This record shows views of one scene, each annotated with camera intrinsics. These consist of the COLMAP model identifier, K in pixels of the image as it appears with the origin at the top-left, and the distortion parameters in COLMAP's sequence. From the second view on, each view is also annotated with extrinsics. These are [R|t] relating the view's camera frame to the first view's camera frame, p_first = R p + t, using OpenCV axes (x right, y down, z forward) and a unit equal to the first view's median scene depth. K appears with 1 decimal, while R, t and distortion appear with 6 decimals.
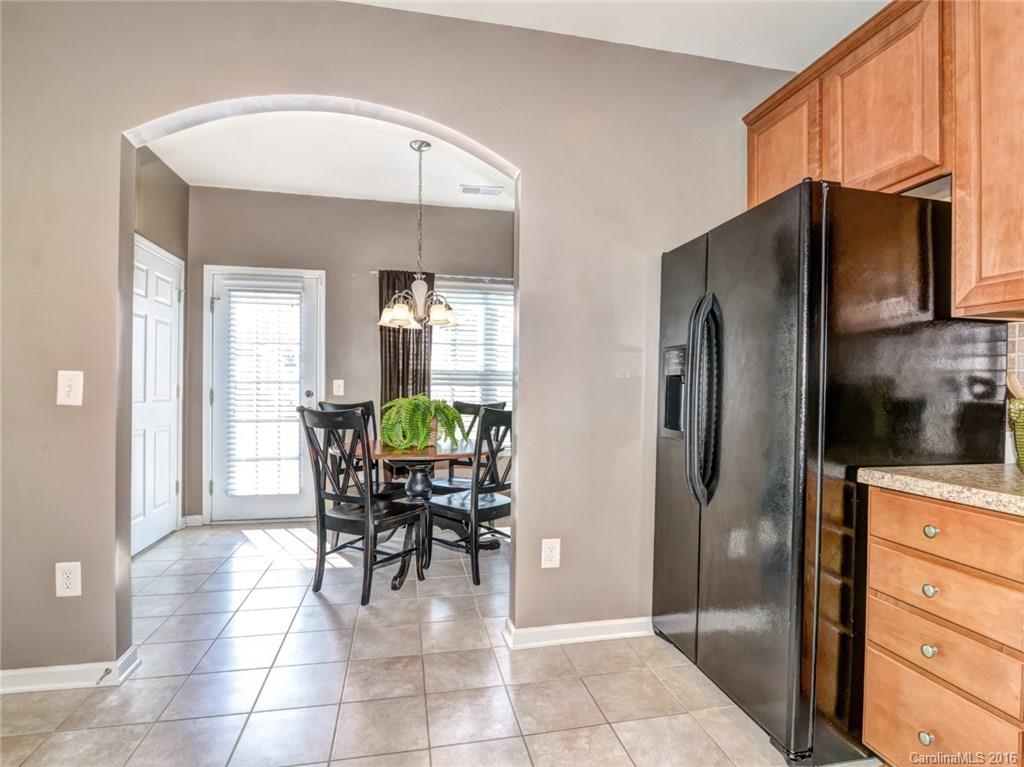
lens RADIAL K [[539.0, 0, 511.3], [0, 539.0, 384.3], [0, 0, 1]] dist [-0.019041, -0.003272]
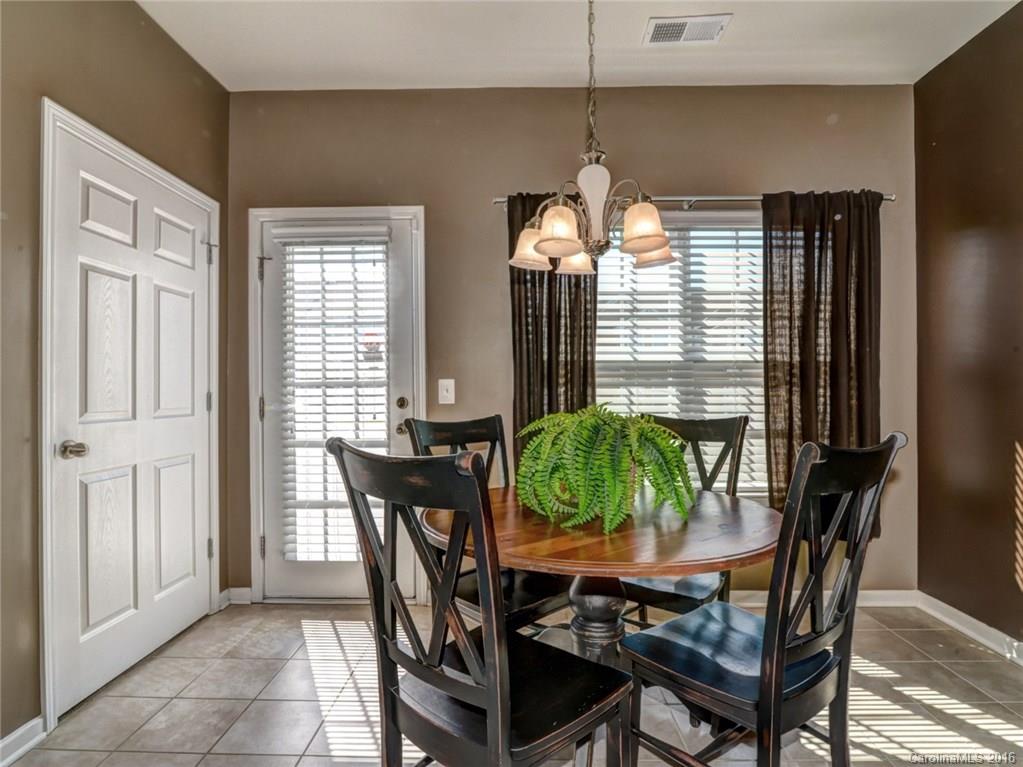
lens RADIAL K [[518.5, 0, 511.4], [0, 518.5, 391.9], [0, 0, 1]] dist [-0.003408, -0.000145]
pose [[0.973844, -0.010667, -0.226967, -0.145353], [0.012722, 0.999890, 0.007593, 0.002712], [0.226861, -0.010282, 0.973873, 0.558906]]
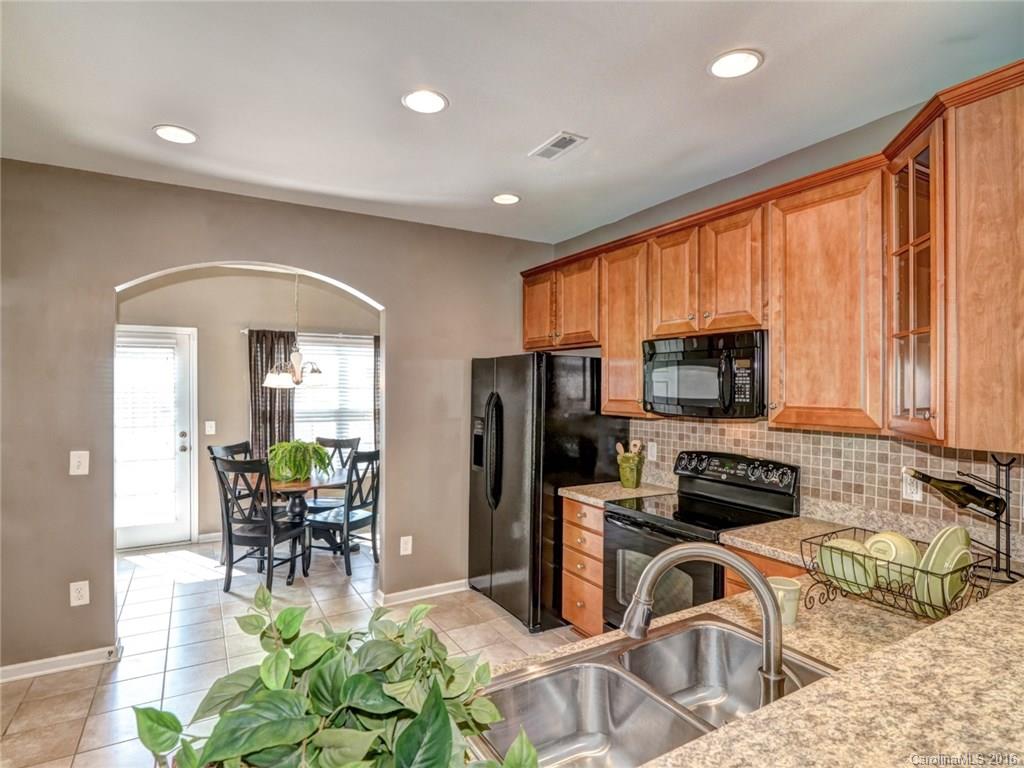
lens RADIAL K [[555.5, 0, 513.7], [0, 555.5, 387.7], [0, 0, 1]] dist [-0.017997, -0.000572]
pose [[0.949528, -0.008967, 0.313554, -0.091699], [0.006240, 0.999933, 0.009700, -0.115550], [-0.313620, -0.007254, 0.949521, -0.452052]]
